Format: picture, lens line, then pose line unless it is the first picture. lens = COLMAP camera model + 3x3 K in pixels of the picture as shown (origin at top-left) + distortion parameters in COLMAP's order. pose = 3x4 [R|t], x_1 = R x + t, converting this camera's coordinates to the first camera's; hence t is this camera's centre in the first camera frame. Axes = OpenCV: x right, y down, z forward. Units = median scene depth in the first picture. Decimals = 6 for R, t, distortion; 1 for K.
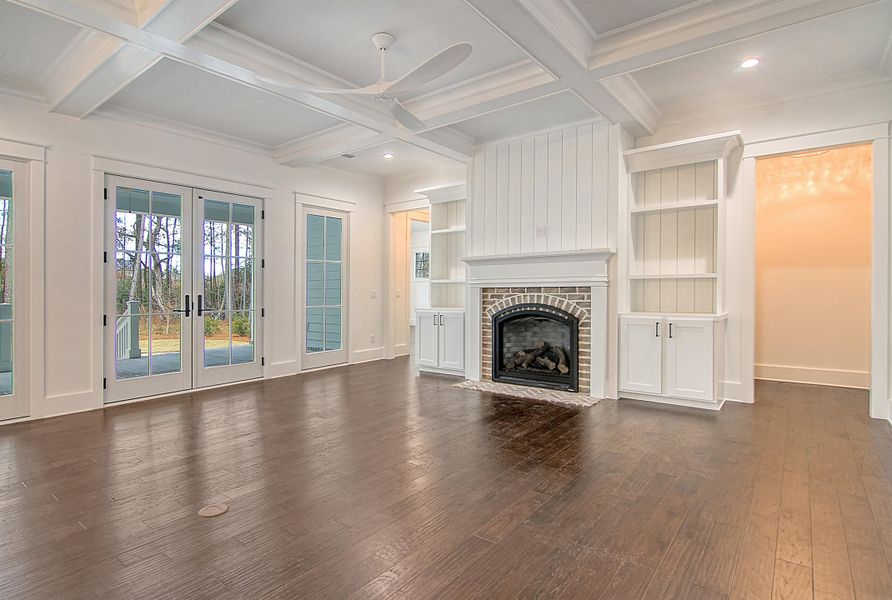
lens RADIAL K [[448.9, 0, 419.8], [0, 448.9, 295.8], [0, 0, 1]] dist [-0.012960, -0.000591]
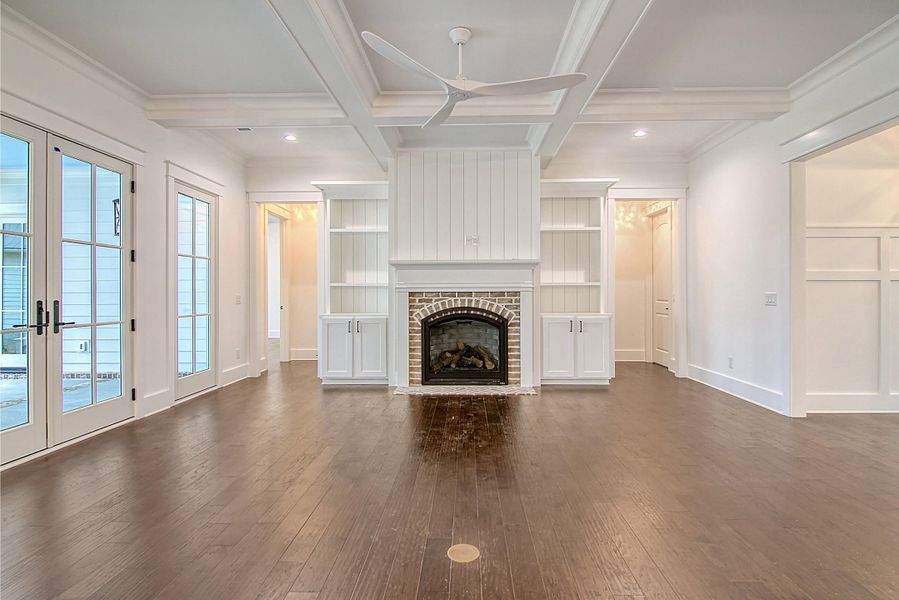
lens RADIAL K [[461.1, 0, 454.5], [0, 461.1, 296.8], [0, 0, 1]] dist [-0.000033, -0.010884]
pose [[0.801095, 0.000572, 0.598537, -0.419638], [0.005421, 0.999952, -0.008211, 0.001532], [-0.598513, 0.009822, 0.801053, 0.129723]]
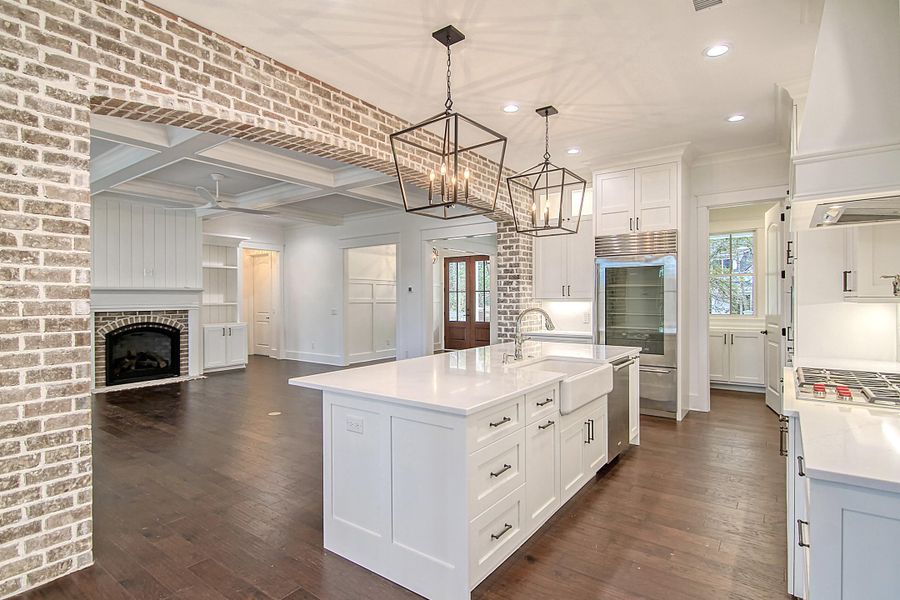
lens RADIAL K [[461.6, 0, 455.0], [0, 461.6, 296.8], [0, 0, 1]] dist [-0.000033, -0.010884]
pose [[-0.048121, 0.007159, 0.998816, -1.239463], [0.016565, 0.999843, -0.006369, -0.038044], [-0.998704, 0.016239, -0.048232, 0.082318]]
